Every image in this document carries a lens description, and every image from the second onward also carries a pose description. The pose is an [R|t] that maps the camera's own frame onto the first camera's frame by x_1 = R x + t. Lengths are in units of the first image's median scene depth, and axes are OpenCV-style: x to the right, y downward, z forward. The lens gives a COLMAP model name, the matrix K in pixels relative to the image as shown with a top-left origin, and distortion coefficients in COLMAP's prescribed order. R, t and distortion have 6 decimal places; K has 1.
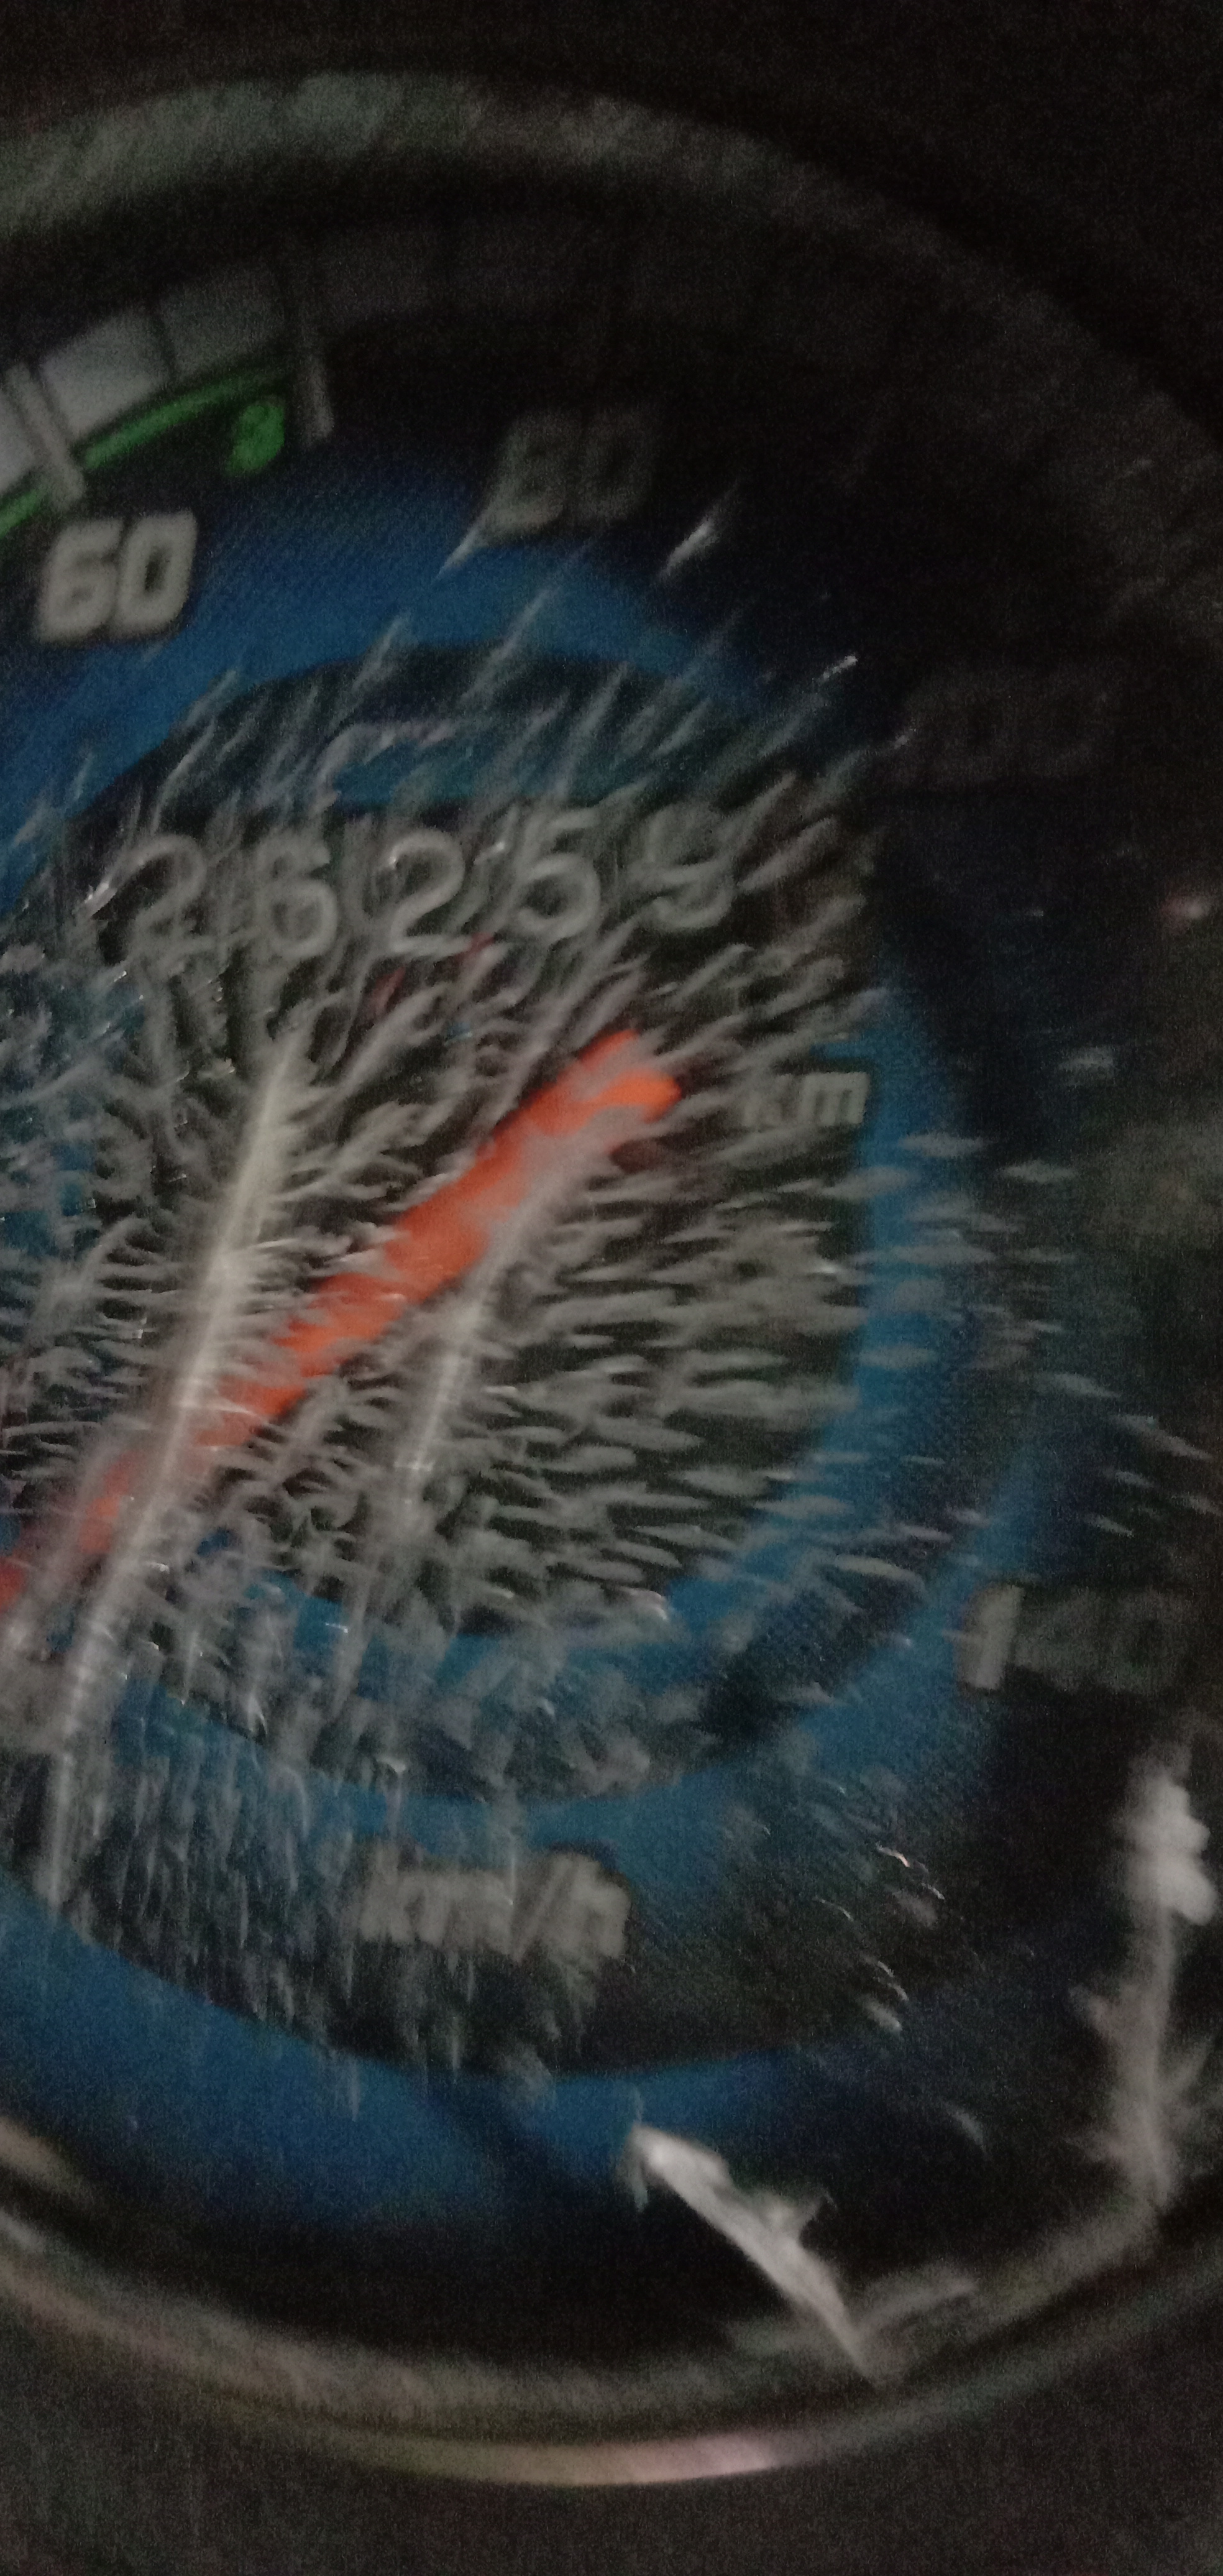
lens RADIAL K [[2220.6, 0, 606.7], [0, 2220.6, 1300.6], [0, 0, 1]] dist [0.078142, -0.315437]
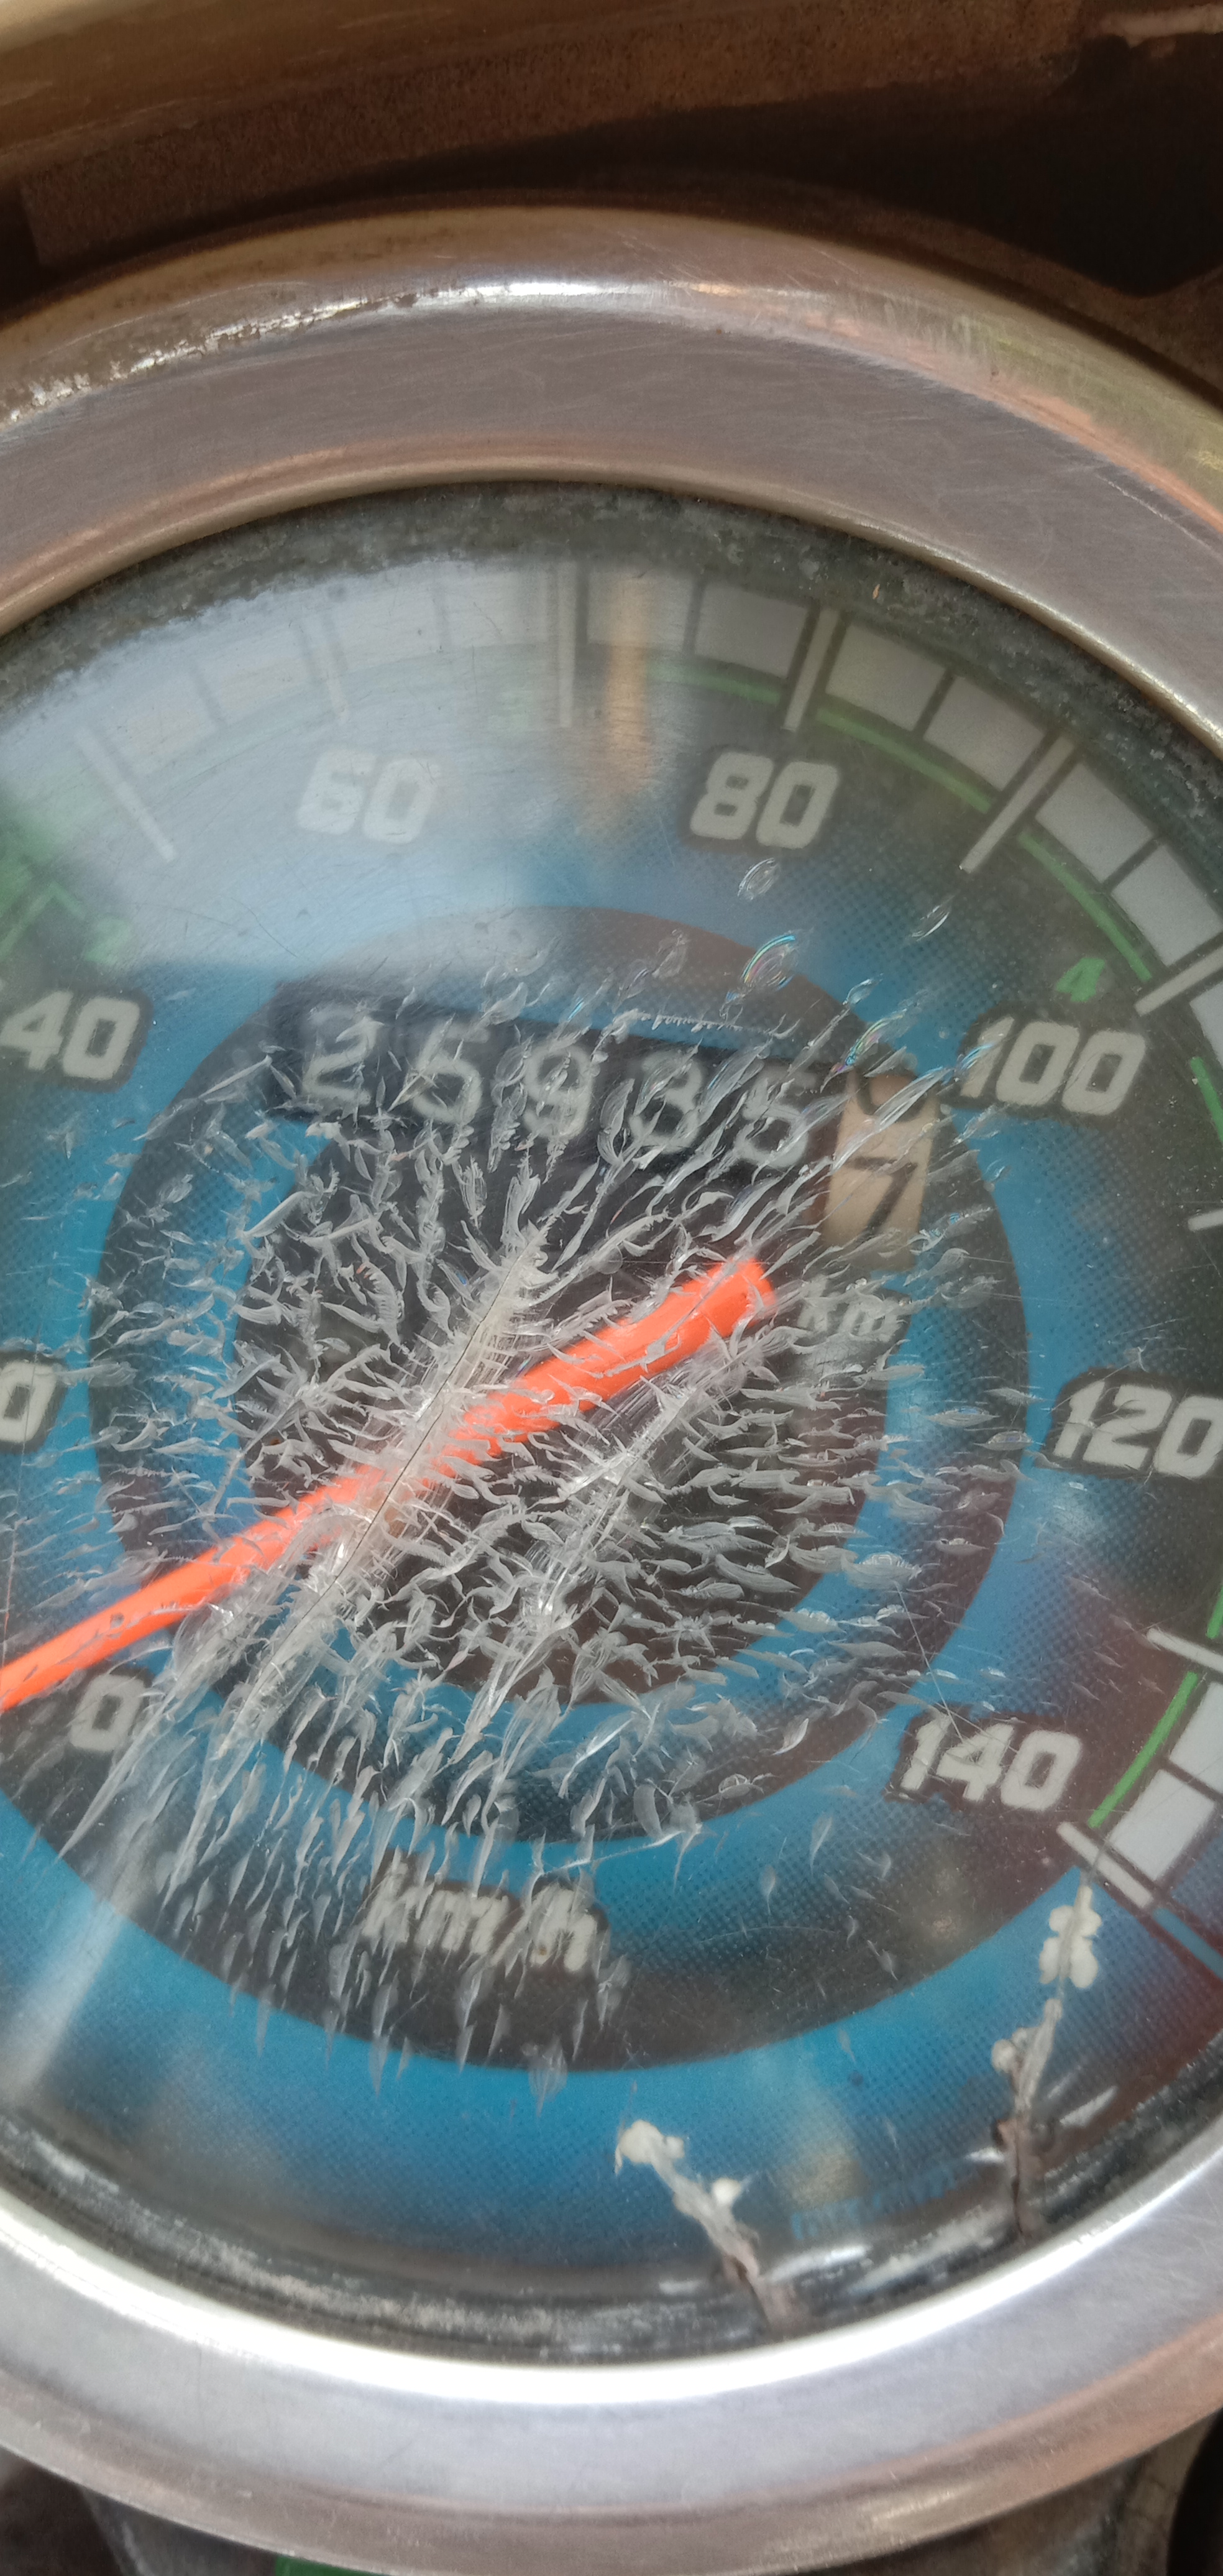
lens RADIAL K [[2220.6, 0, 635.2], [0, 2220.6, 1289.7], [0, 0, 1]] dist [0.078142, -0.315437]
pose [[0.967108, 0.156502, 0.200522, -0.328690], [-0.153255, 0.987678, -0.031713, -0.052133], [-0.203014, -0.000061, 0.979176, -0.250863]]
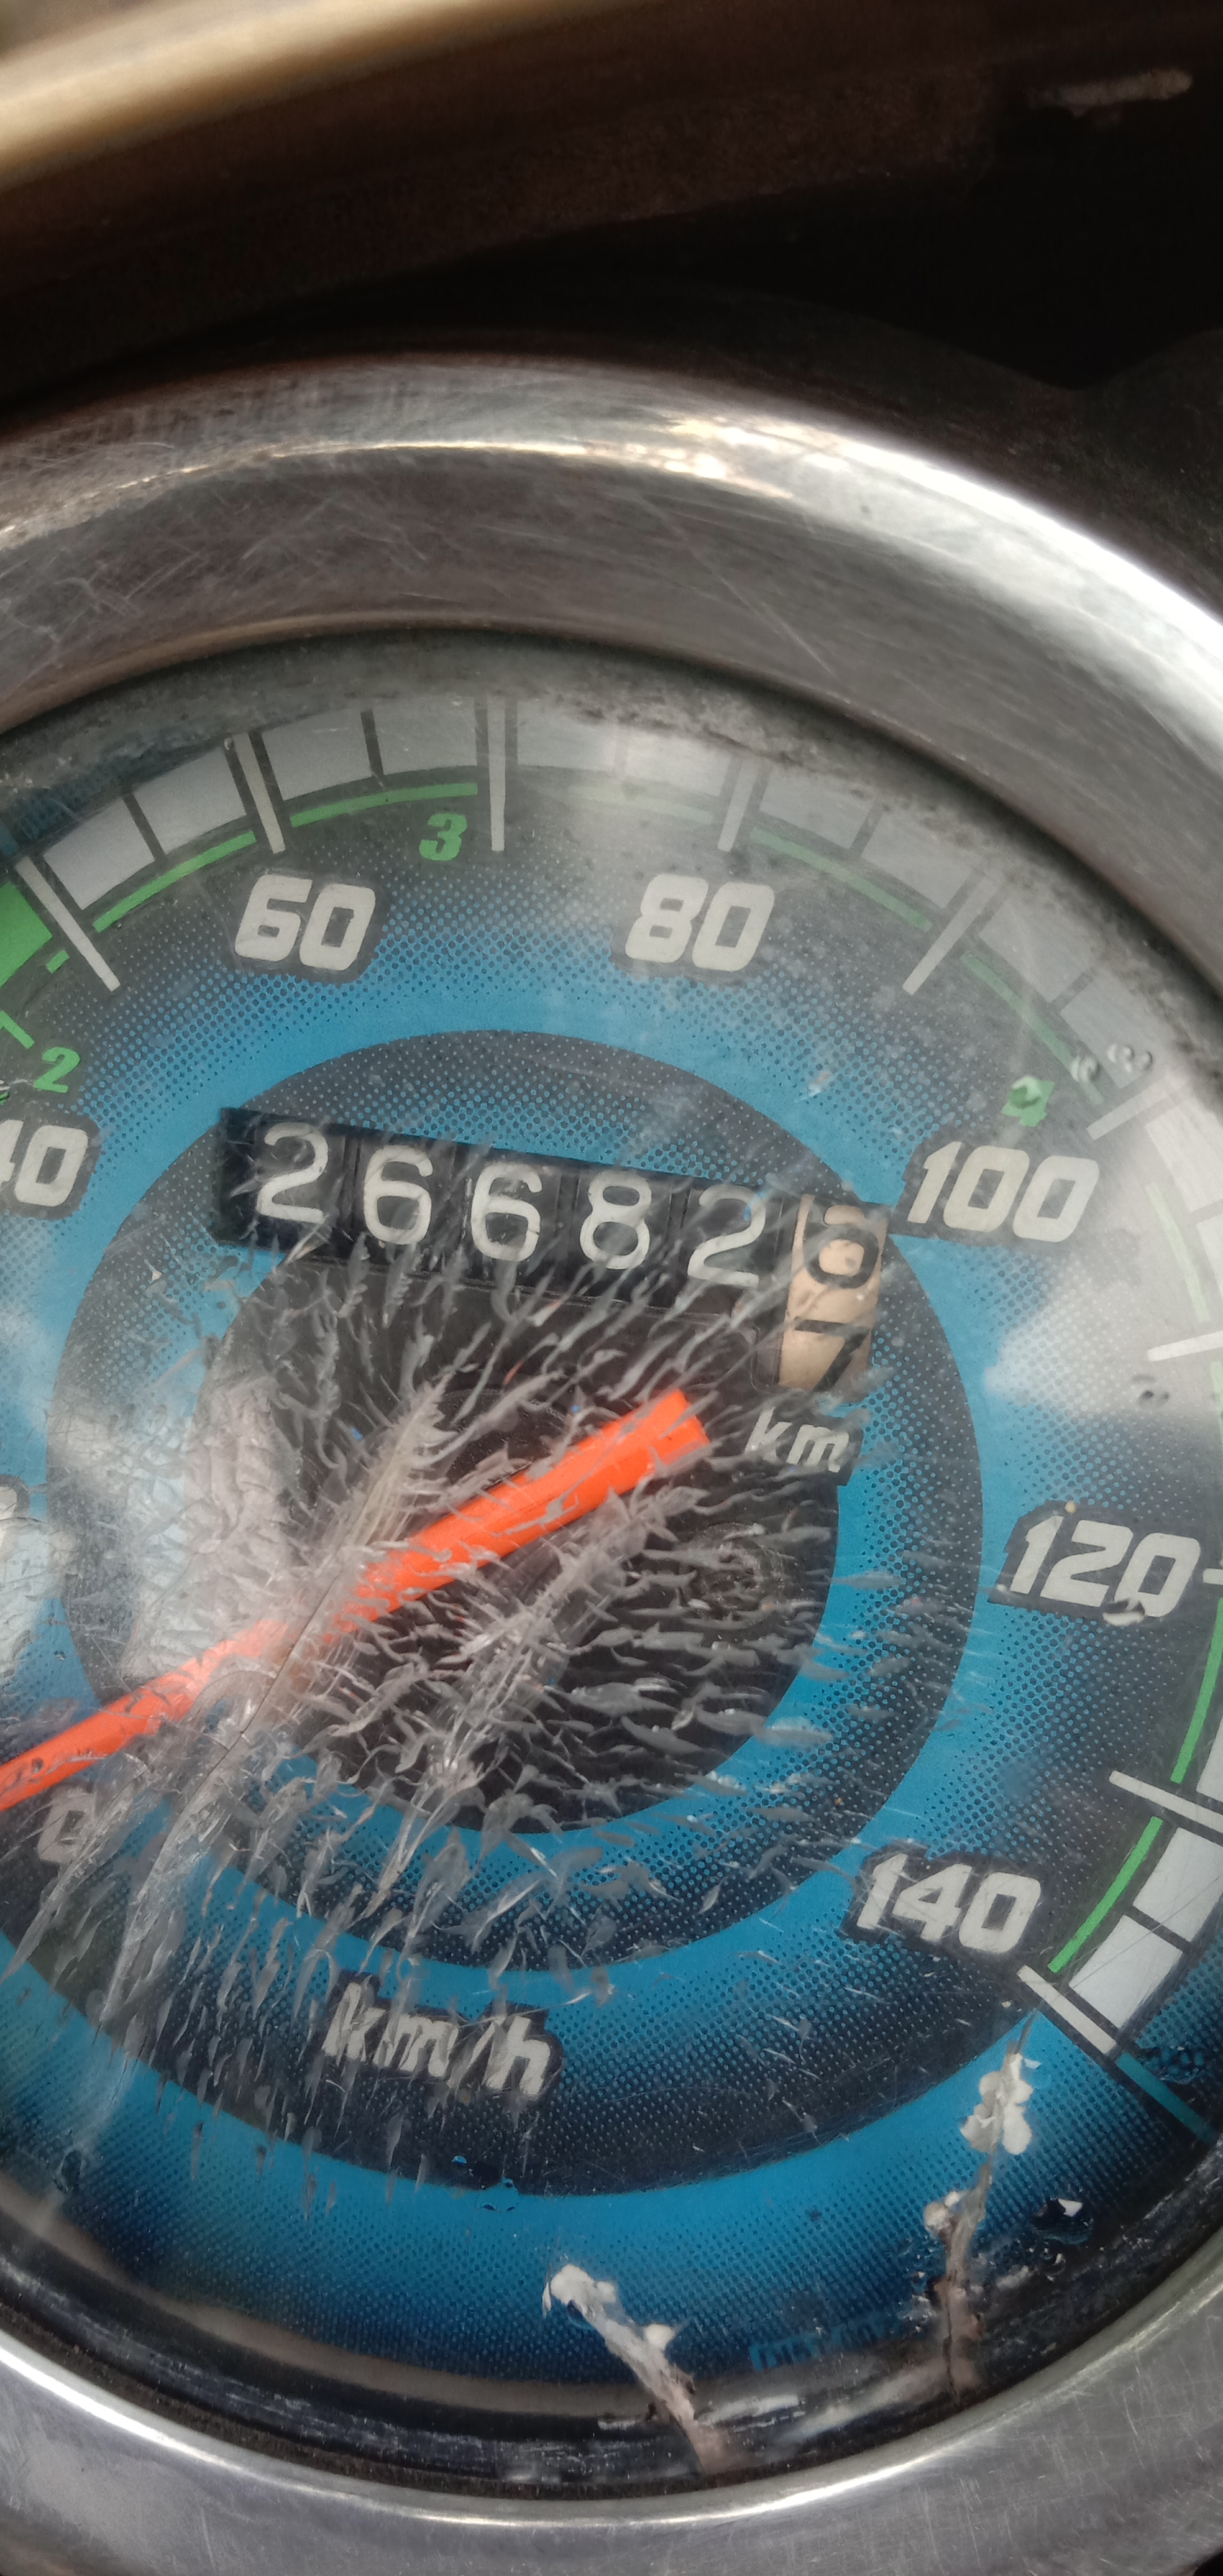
lens RADIAL K [[2220.6, 0, 652.4], [0, 2220.6, 1287.6], [0, 0, 1]] dist [0.078142, -0.315437]
pose [[0.982843, 0.149504, 0.108017, -0.159500], [-0.151485, 0.988406, 0.010324, -0.201661], [-0.105222, -0.026510, 0.994095, -0.250586]]
